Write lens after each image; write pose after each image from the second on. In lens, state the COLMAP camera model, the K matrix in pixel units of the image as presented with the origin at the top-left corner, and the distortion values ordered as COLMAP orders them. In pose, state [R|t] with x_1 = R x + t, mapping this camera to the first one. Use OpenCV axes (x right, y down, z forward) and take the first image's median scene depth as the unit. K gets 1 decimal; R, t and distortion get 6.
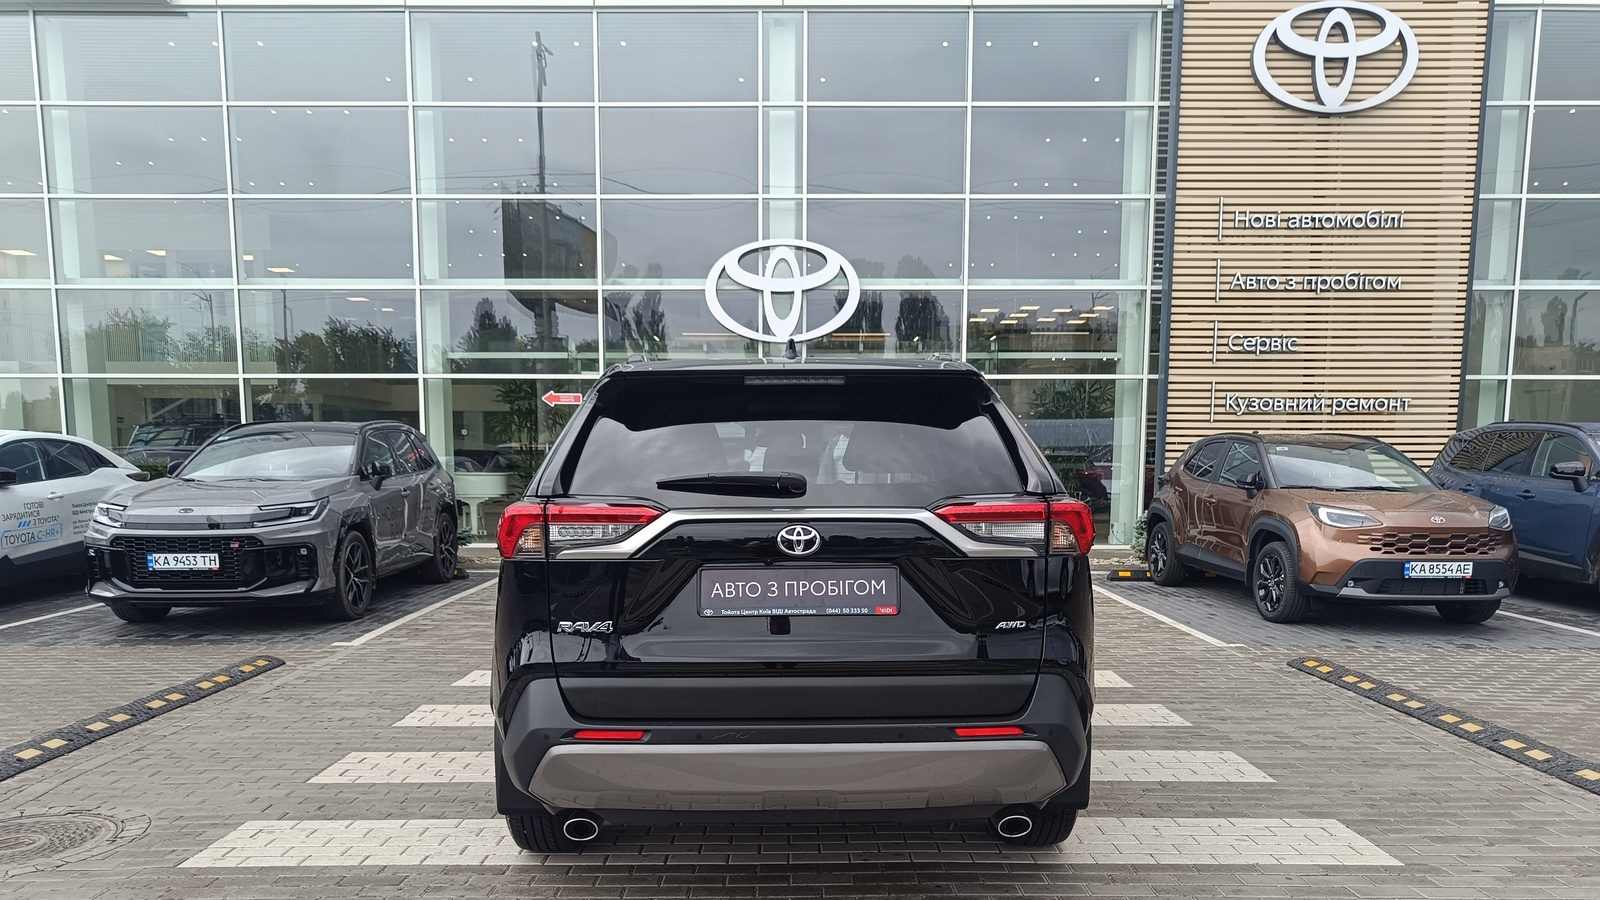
lens RADIAL K [[1142.4, 0, 793.4], [0, 1142.4, 611.8], [0, 0, 1]] dist [0.001704, 0.003703]
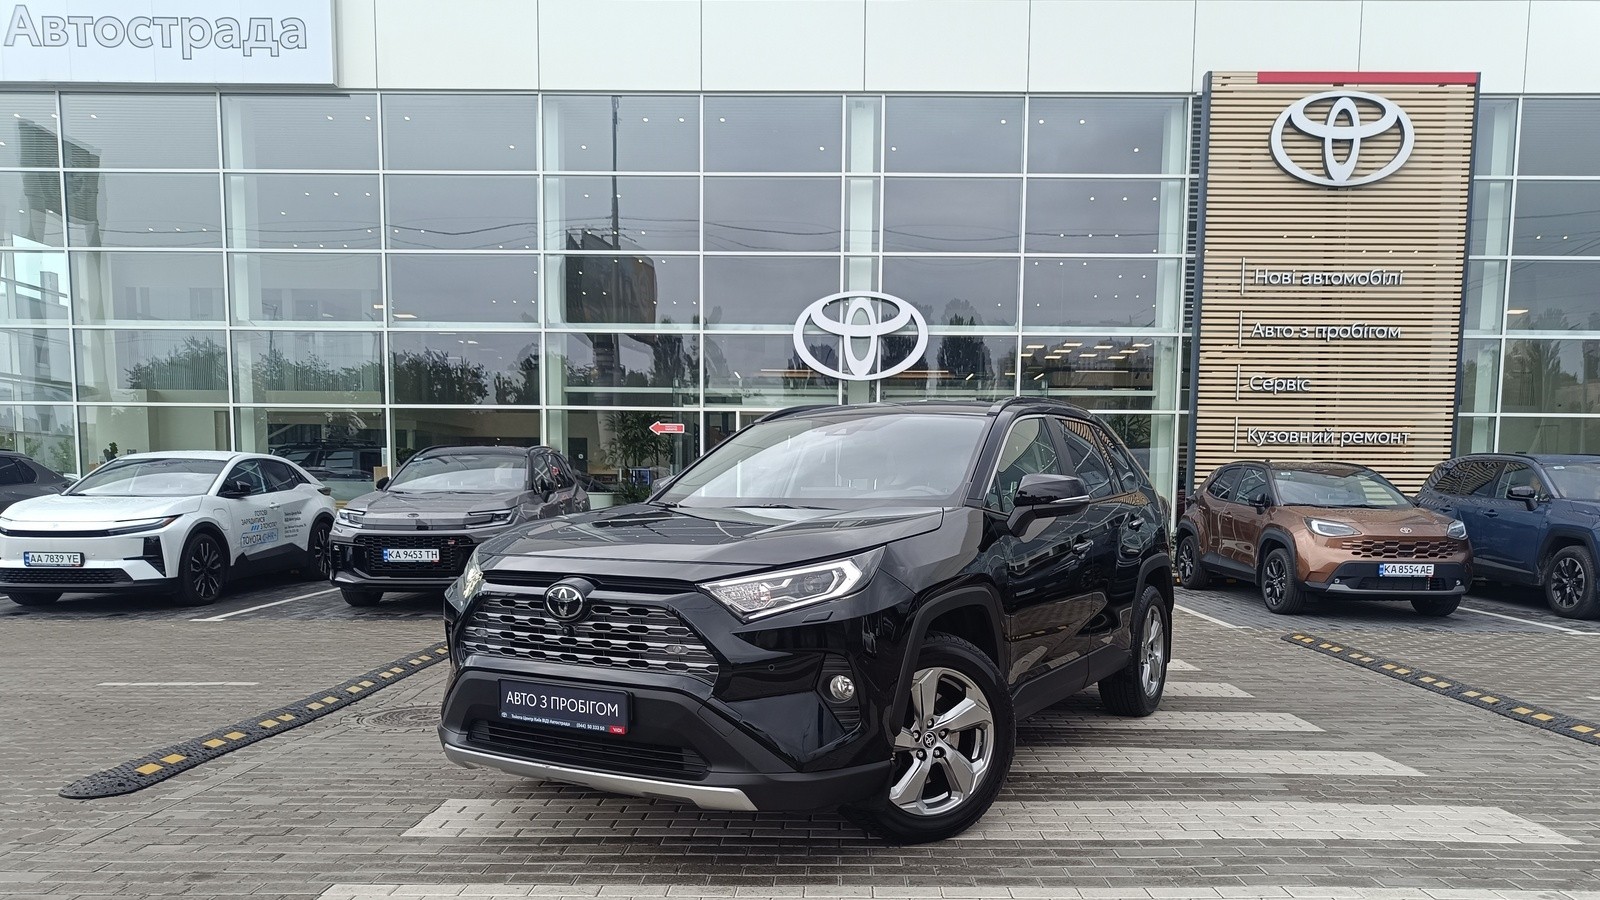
lens RADIAL K [[1133.9, 0, 822.2], [0, 1133.9, 613.0], [0, 0, 1]] dist [0.007070, -0.002252]
pose [[0.999912, 0.008599, -0.010076, -0.036366], [-0.008820, 0.999718, -0.022054, 0.024856], [0.009883, 0.022141, 0.999706, -0.143240]]
